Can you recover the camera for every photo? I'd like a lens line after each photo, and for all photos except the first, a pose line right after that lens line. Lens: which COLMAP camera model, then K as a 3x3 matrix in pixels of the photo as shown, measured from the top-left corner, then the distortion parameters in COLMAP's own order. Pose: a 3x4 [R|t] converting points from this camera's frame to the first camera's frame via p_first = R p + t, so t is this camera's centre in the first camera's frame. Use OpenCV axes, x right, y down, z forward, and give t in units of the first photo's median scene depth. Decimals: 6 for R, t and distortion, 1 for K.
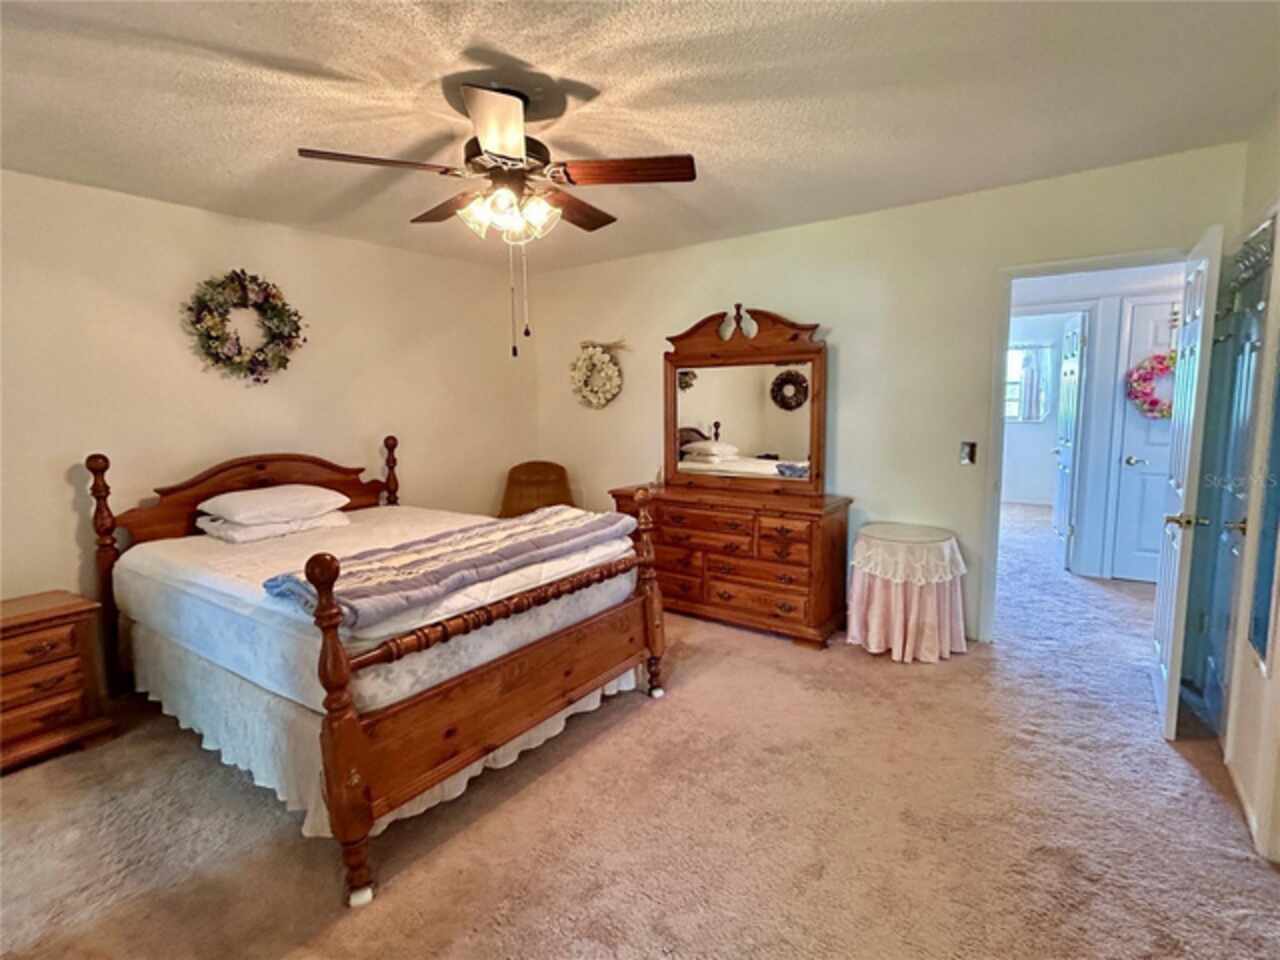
lens RADIAL K [[628.4, 0, 634.5], [0, 628.4, 478.4], [0, 0, 1]] dist [-0.000180, 0.000196]
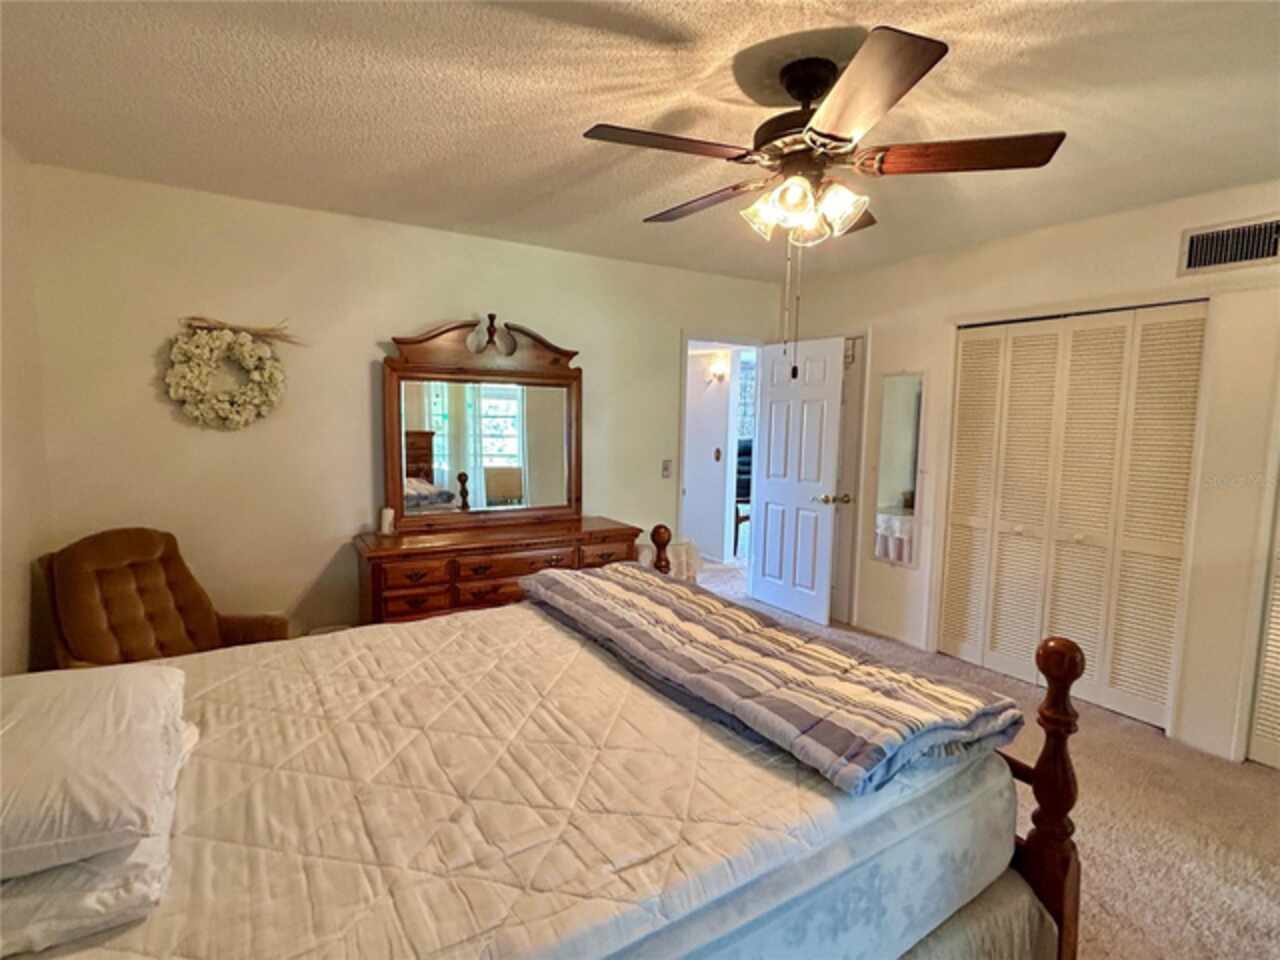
lens RADIAL K [[628.4, 0, 634.5], [0, 628.4, 478.4], [0, 0, 1]] dist [-0.000180, 0.000196]
pose [[0.372221, -0.067677, 0.925673, -0.922871], [0.091677, 0.995142, 0.035891, -0.097901], [-0.923605, 0.071504, 0.376617, 0.784826]]
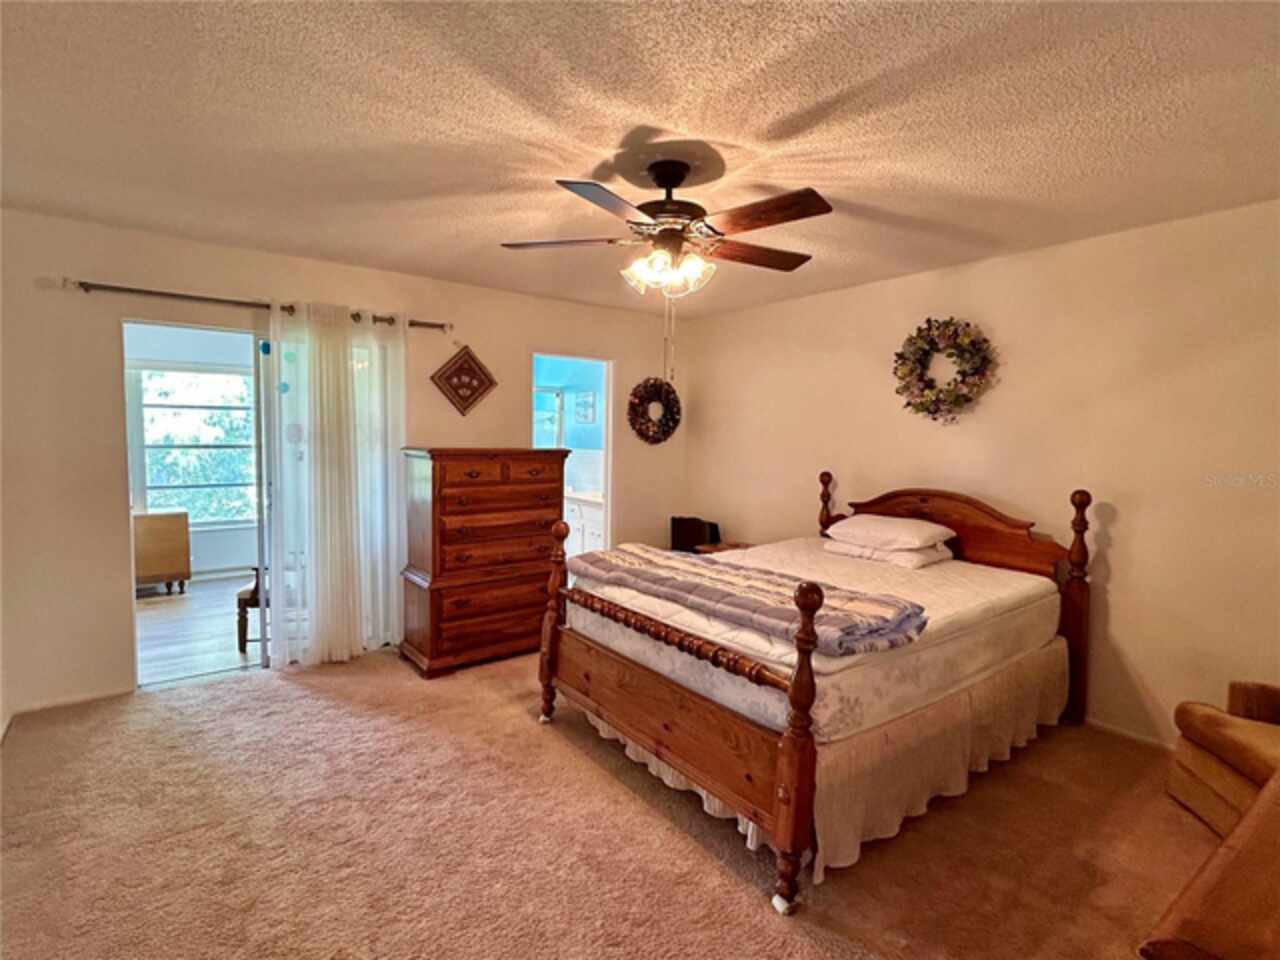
lens RADIAL K [[628.4, 0, 634.5], [0, 628.4, 478.4], [0, 0, 1]] dist [-0.000180, 0.000196]
pose [[-0.295858, 0.082473, -0.951665, 0.755945], [-0.130441, 0.983445, 0.125779, -0.167812], [0.946284, 0.161349, -0.280202, 1.120547]]
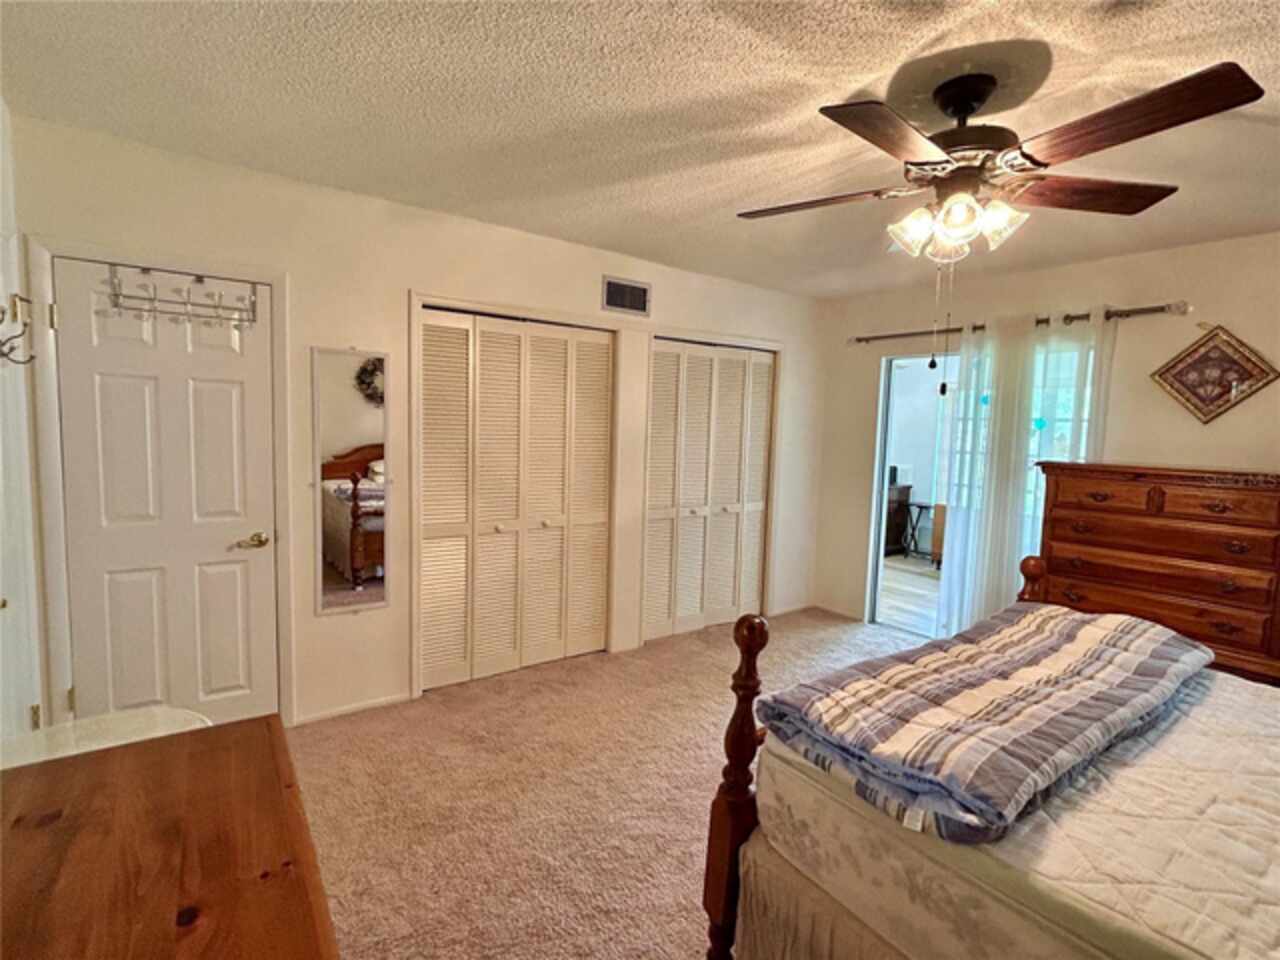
lens RADIAL K [[628.4, 0, 634.5], [0, 628.4, 478.4], [0, 0, 1]] dist [-0.000180, 0.000196]
pose [[-0.951911, -0.037666, 0.304052, -0.052629], [0.025489, 0.979238, 0.201105, -0.231280], [-0.305314, 0.199184, -0.931187, 1.683019]]
